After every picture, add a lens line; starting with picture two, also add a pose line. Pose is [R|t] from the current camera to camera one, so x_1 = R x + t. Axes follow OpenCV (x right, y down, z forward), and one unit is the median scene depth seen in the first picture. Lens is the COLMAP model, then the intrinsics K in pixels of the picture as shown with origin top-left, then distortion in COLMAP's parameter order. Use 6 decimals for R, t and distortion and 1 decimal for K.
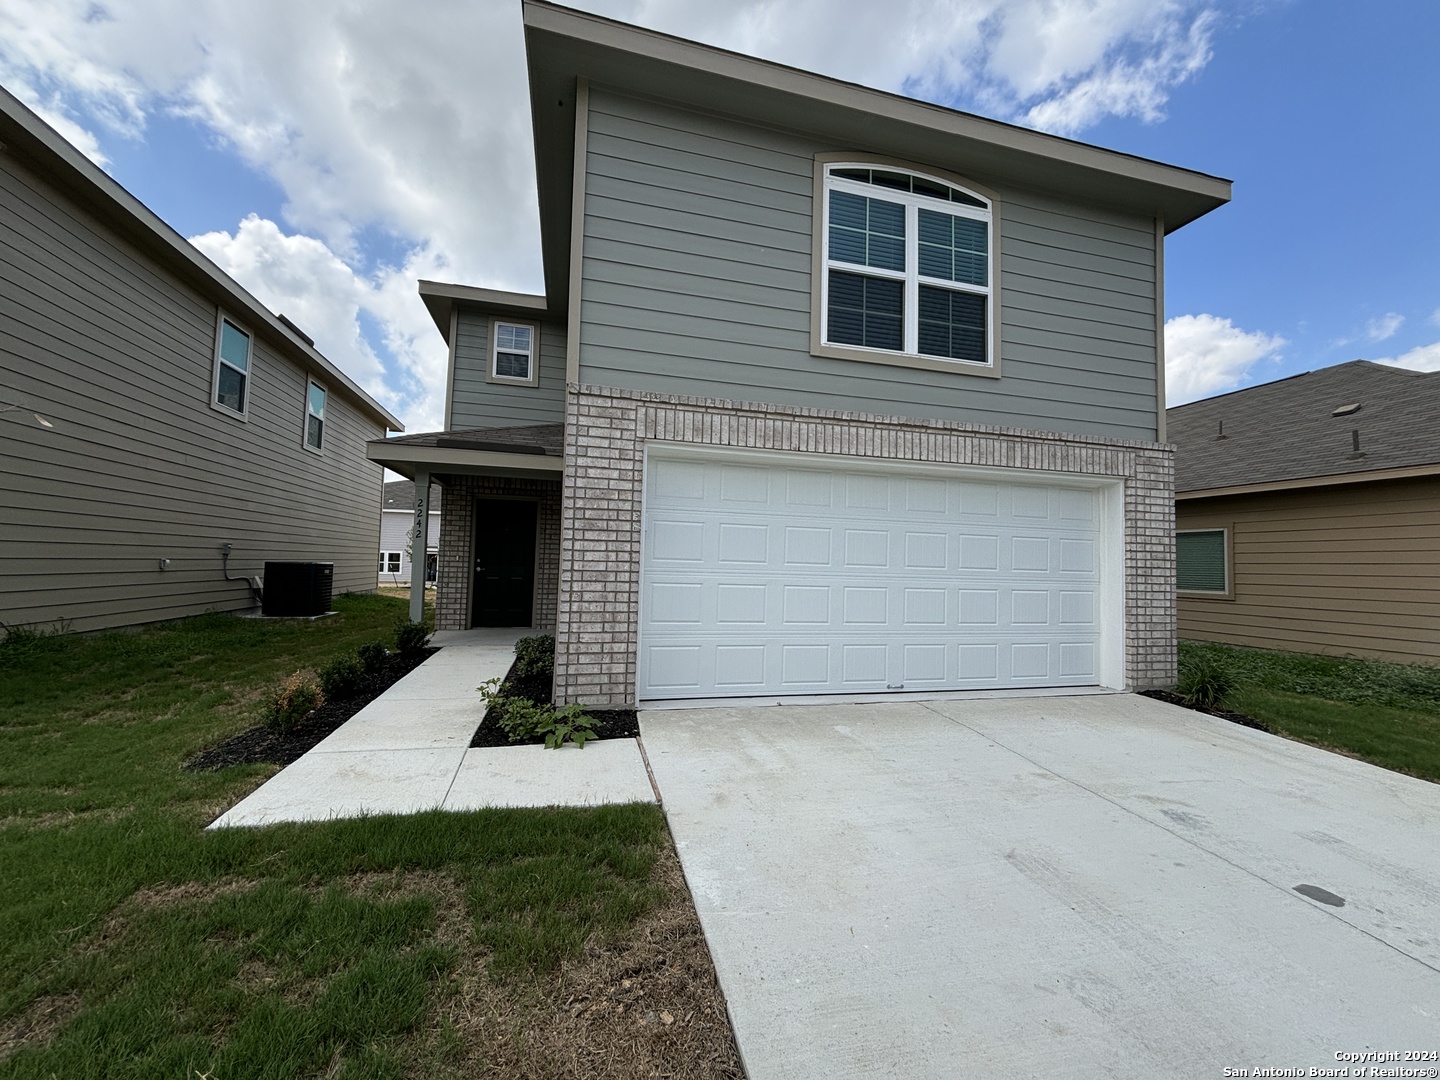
lens RADIAL K [[584.1, 0, 715.6], [0, 584.1, 534.8], [0, 0, 1]] dist [-0.000954, 0.000644]
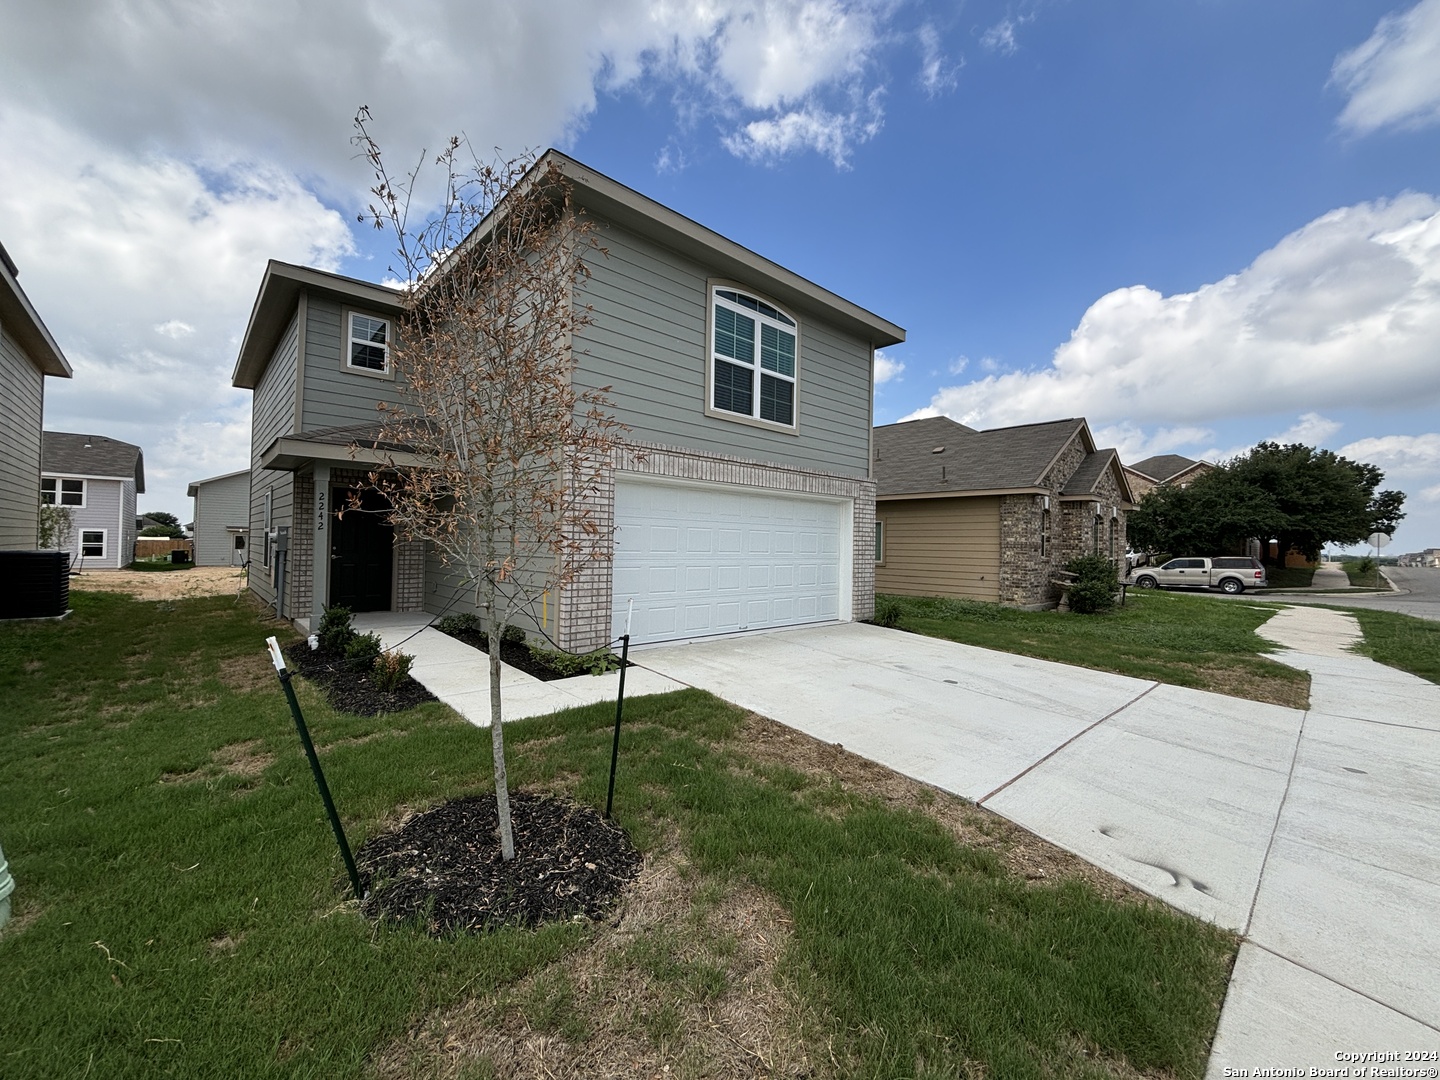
lens RADIAL K [[584.1, 0, 718.3], [0, 584.1, 536.0], [0, 0, 1]] dist [-0.000954, 0.000644]
pose [[0.882090, -0.002914, 0.471071, -0.489644], [-0.019873, 0.998860, 0.043393, -0.056581], [-0.470661, -0.047638, 0.881027, -0.346804]]
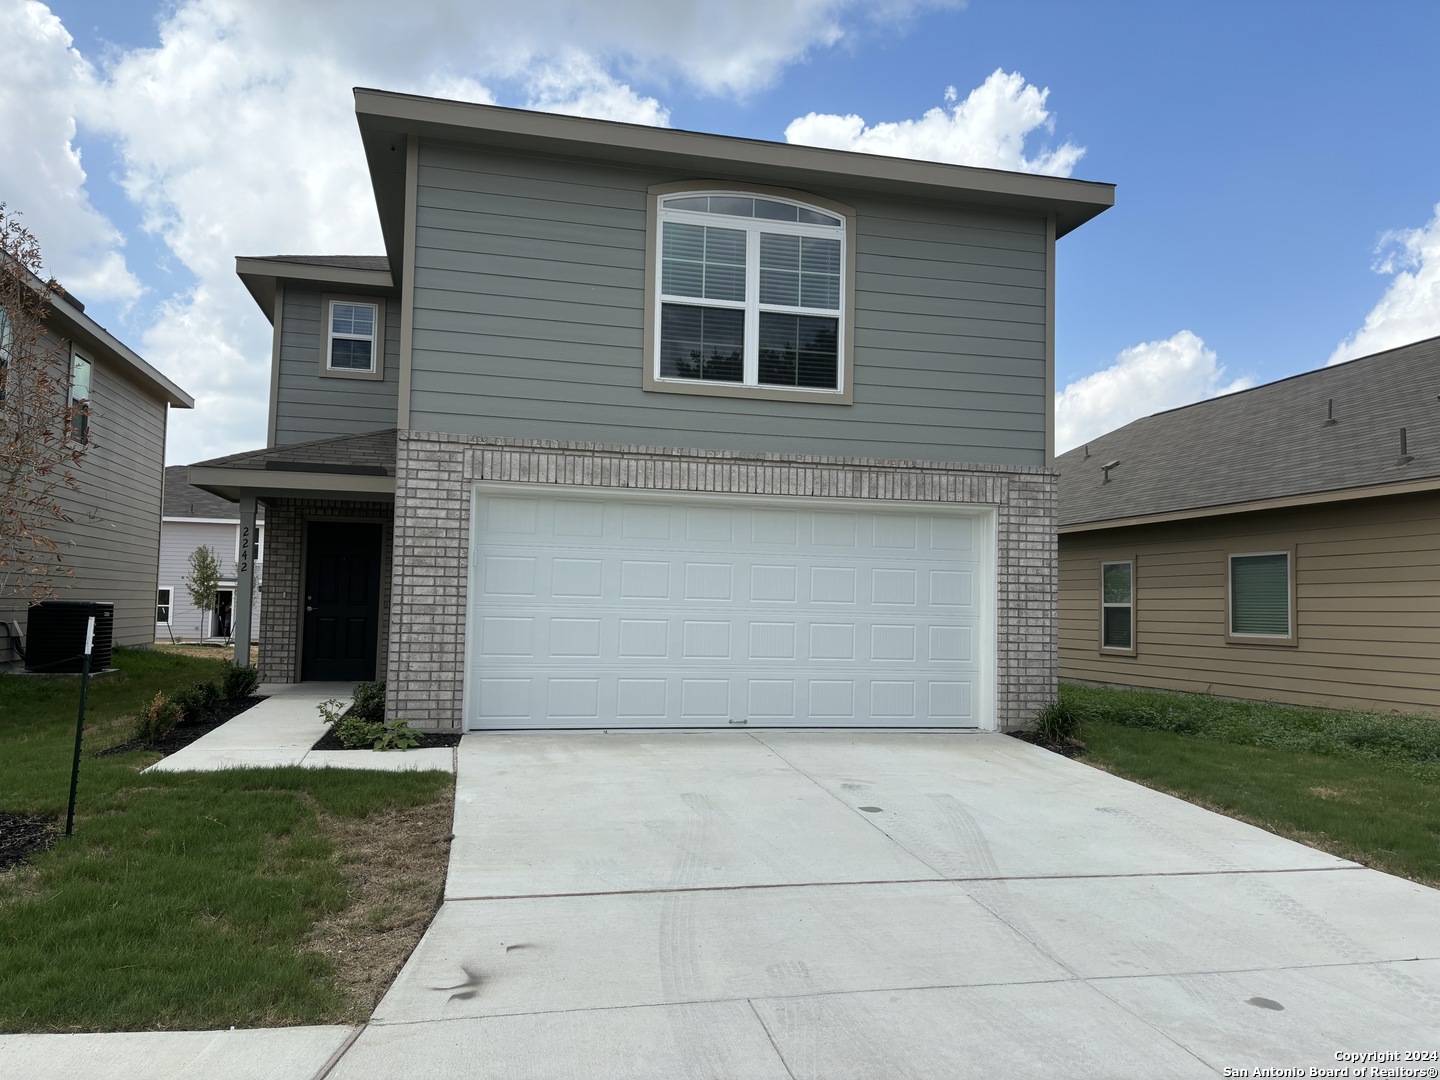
lens RADIAL K [[1093.7, 0, 722.2], [0, 1093.7, 543.2], [0, 0, 1]] dist [0.016293, 0.003885]
pose [[0.999853, -0.005718, -0.016168, 0.308305], [0.005578, 0.999947, -0.008706, -0.024948], [0.016217, 0.008615, 0.999831, -0.826843]]
